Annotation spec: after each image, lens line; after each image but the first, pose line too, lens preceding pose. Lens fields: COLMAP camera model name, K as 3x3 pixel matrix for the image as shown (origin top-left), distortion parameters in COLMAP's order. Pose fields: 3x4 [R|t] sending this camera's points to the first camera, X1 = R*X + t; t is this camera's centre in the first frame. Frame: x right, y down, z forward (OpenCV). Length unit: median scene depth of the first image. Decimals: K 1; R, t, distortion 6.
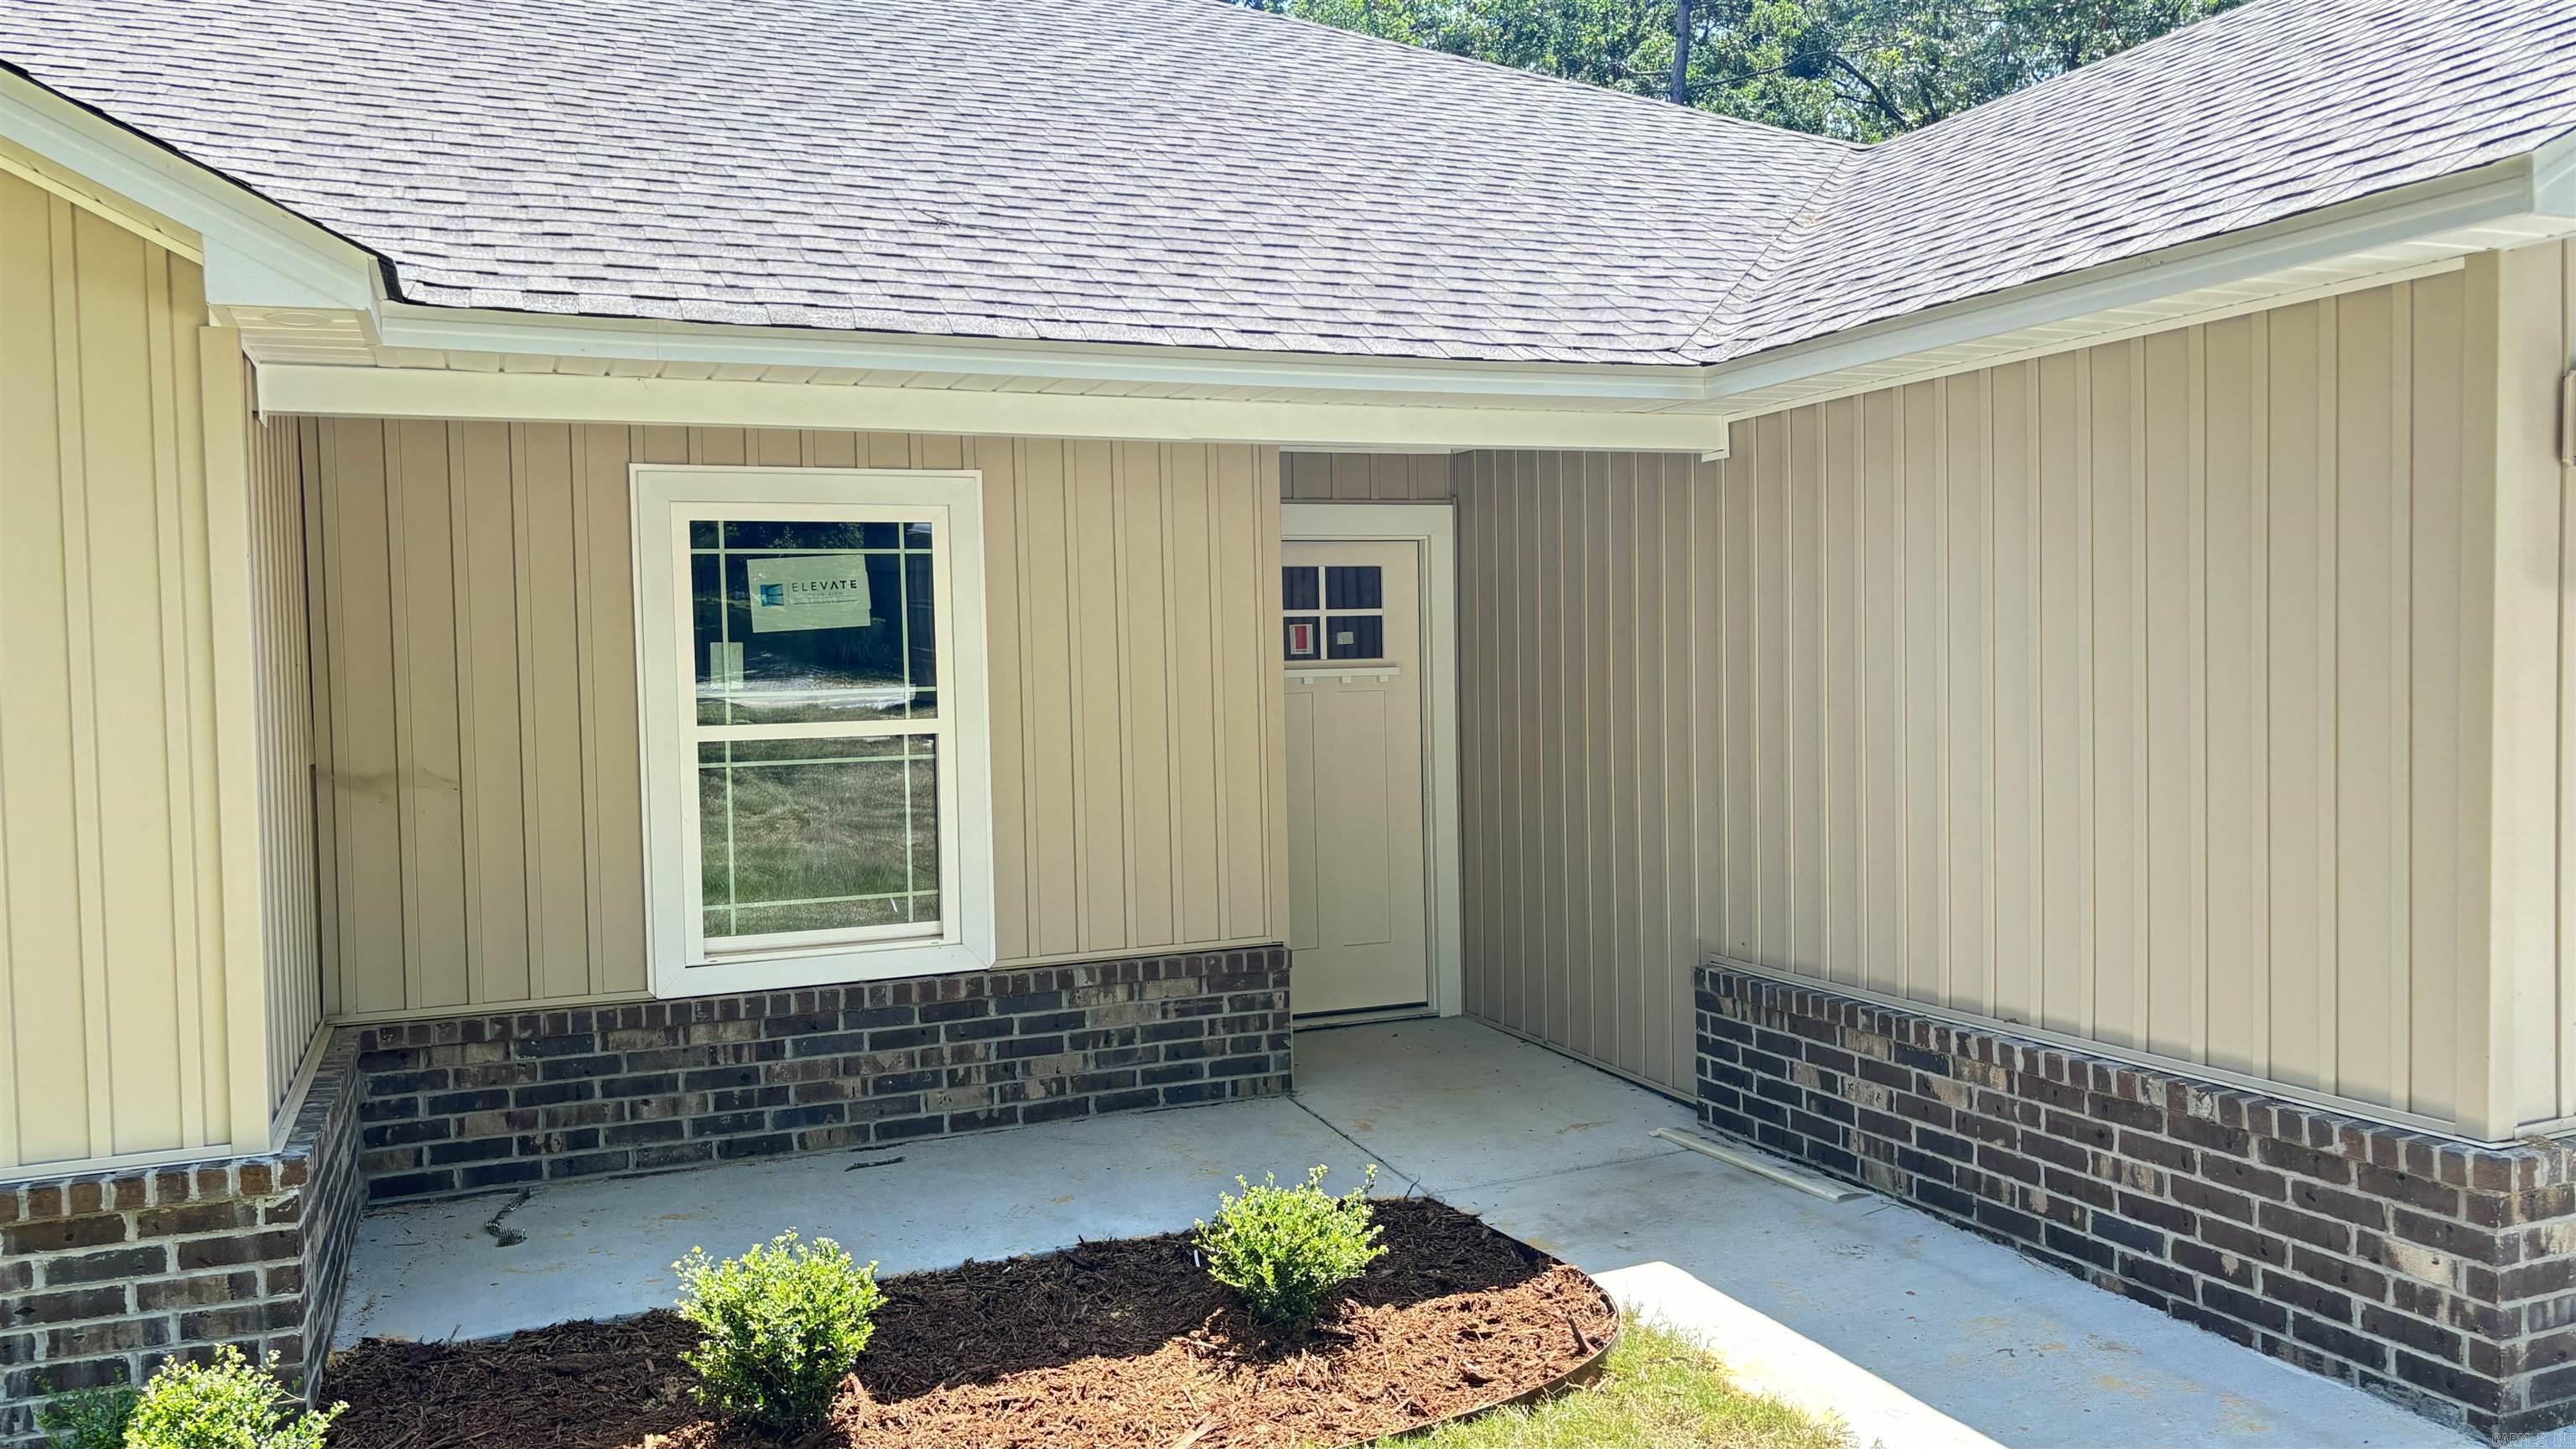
lens RADIAL K [[1935.1, 0, 1282.5], [0, 1935.1, 728.0], [0, 0, 1]] dist [0.048073, -0.061873]
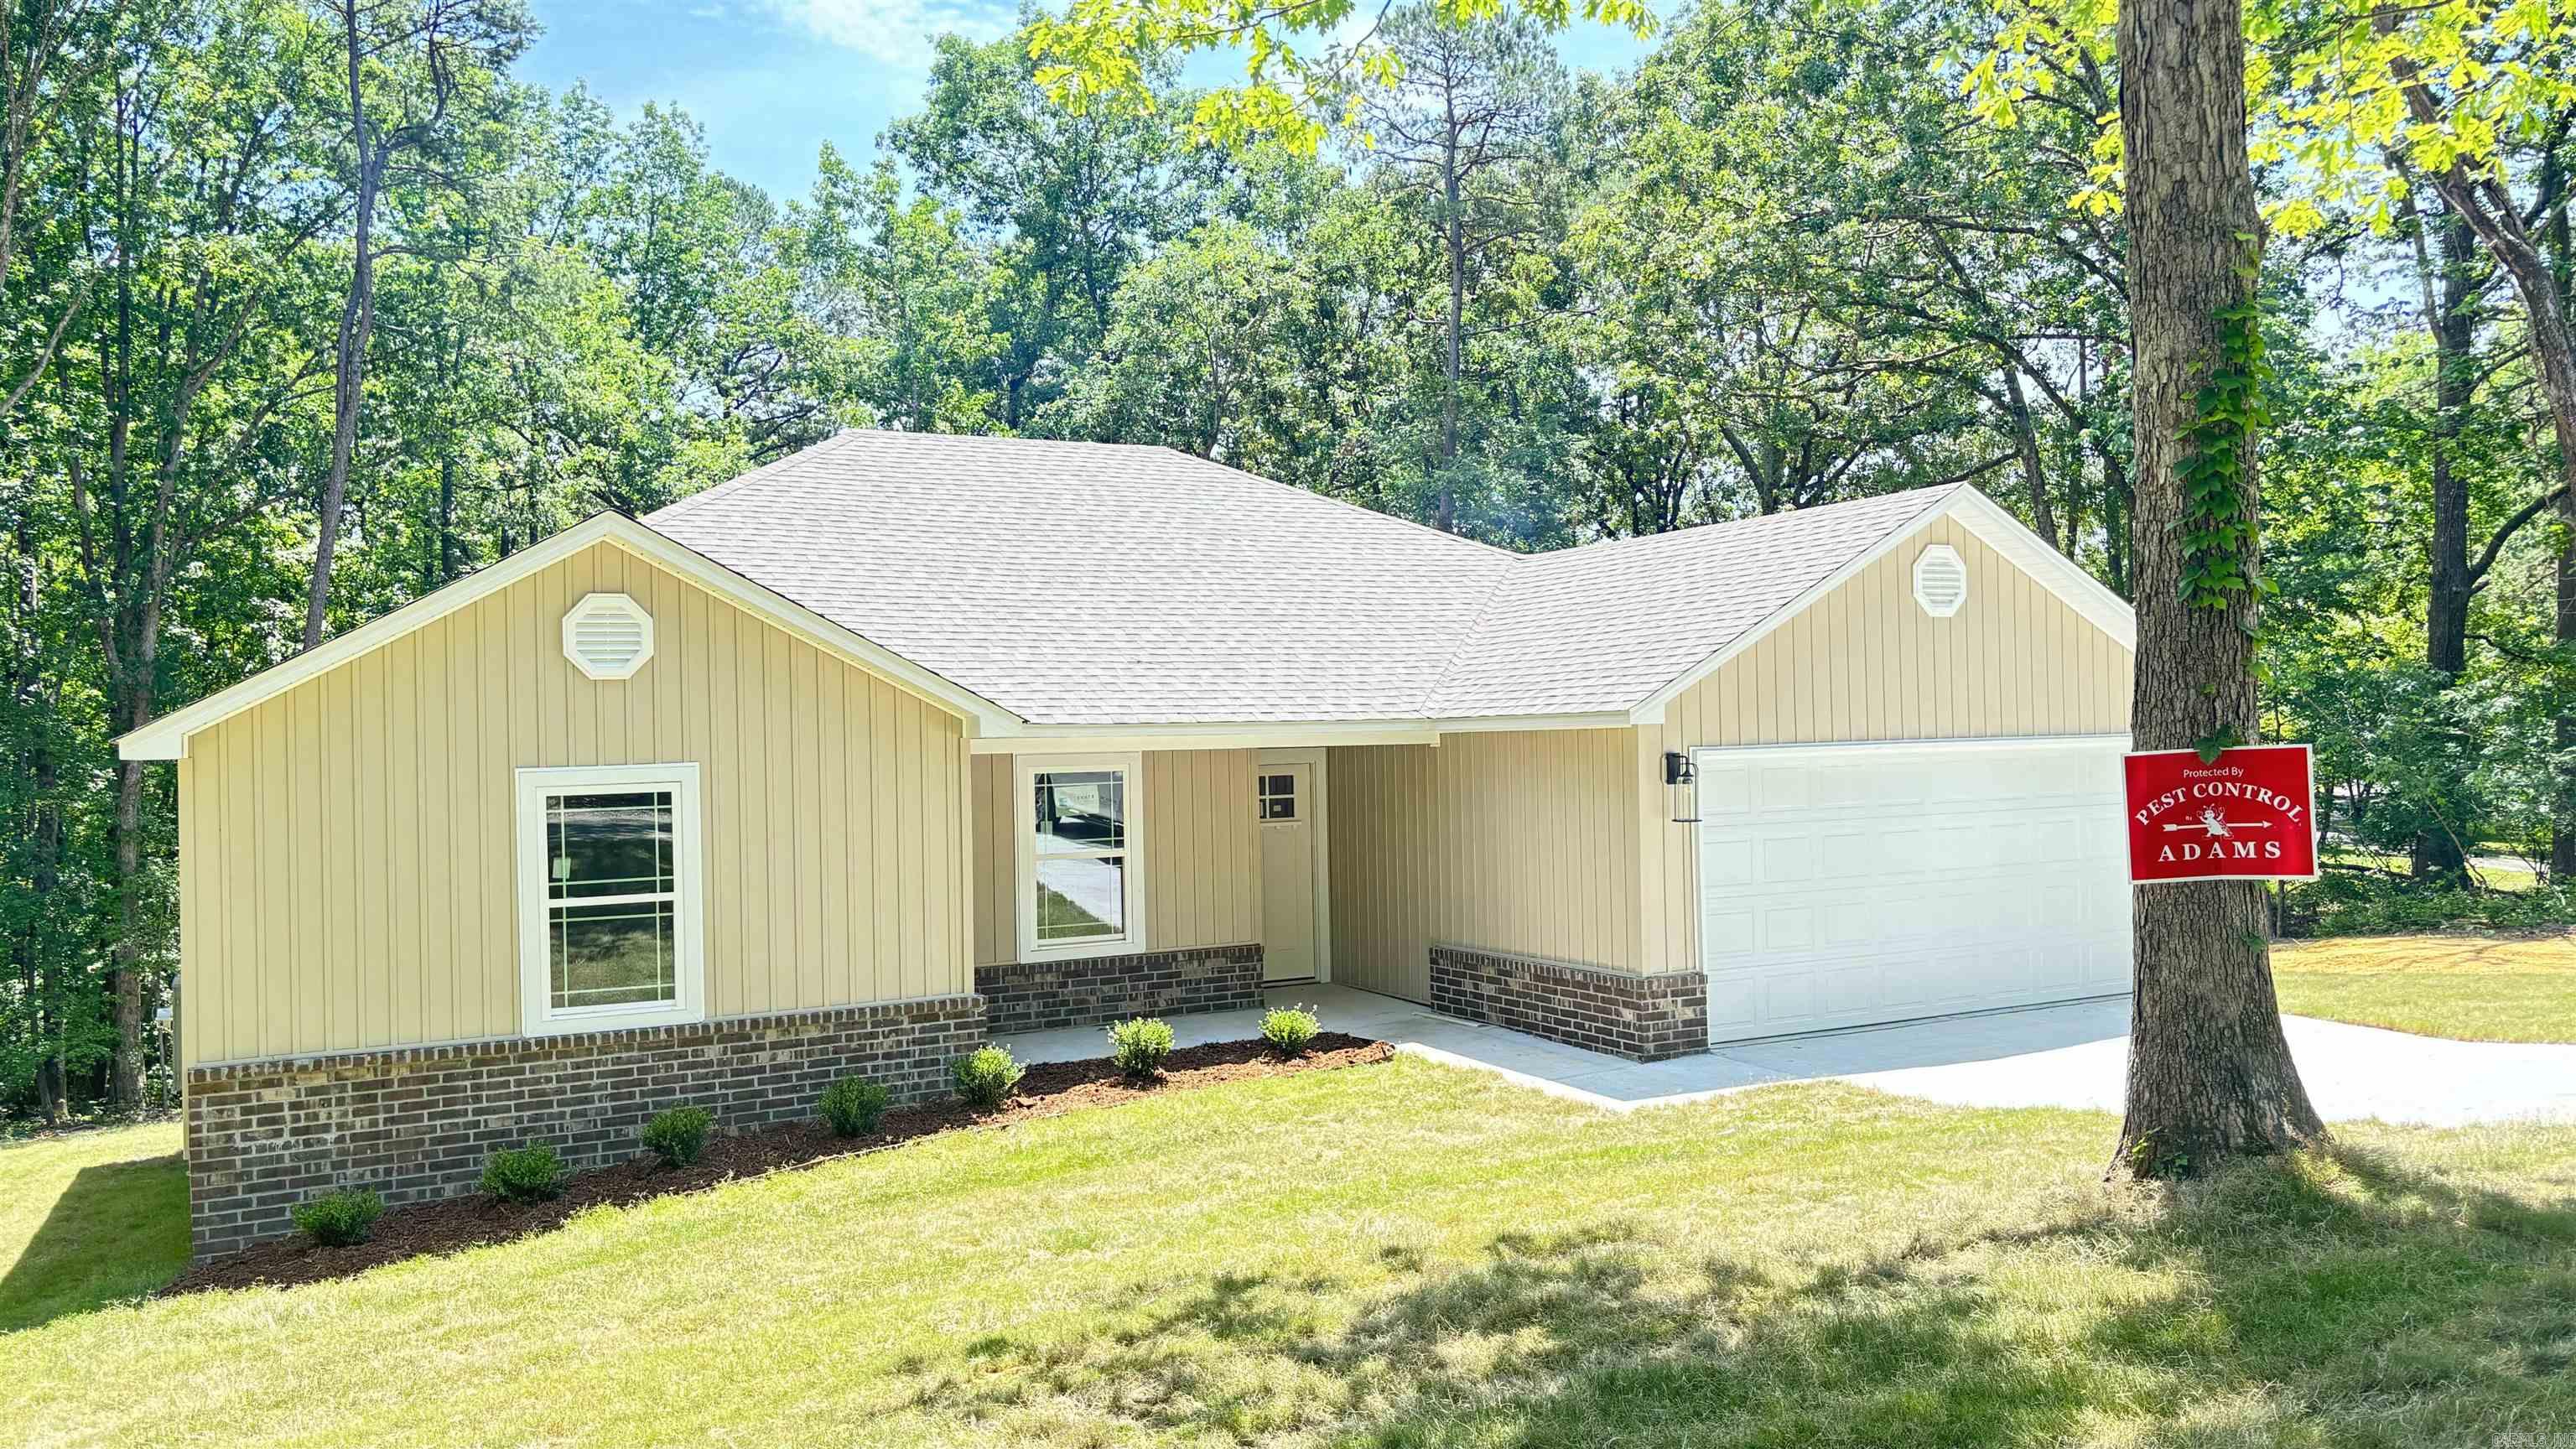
lens RADIAL K [[1935.1, 0, 1289.9], [0, 1935.1, 719.8], [0, 0, 1]] dist [0.048073, -0.061873]
pose [[0.994657, 0.000251, 0.103230, -0.233248], [0.004809, 0.998799, -0.048762, -0.051796], [-0.103119, 0.048998, 0.993462, -1.534671]]
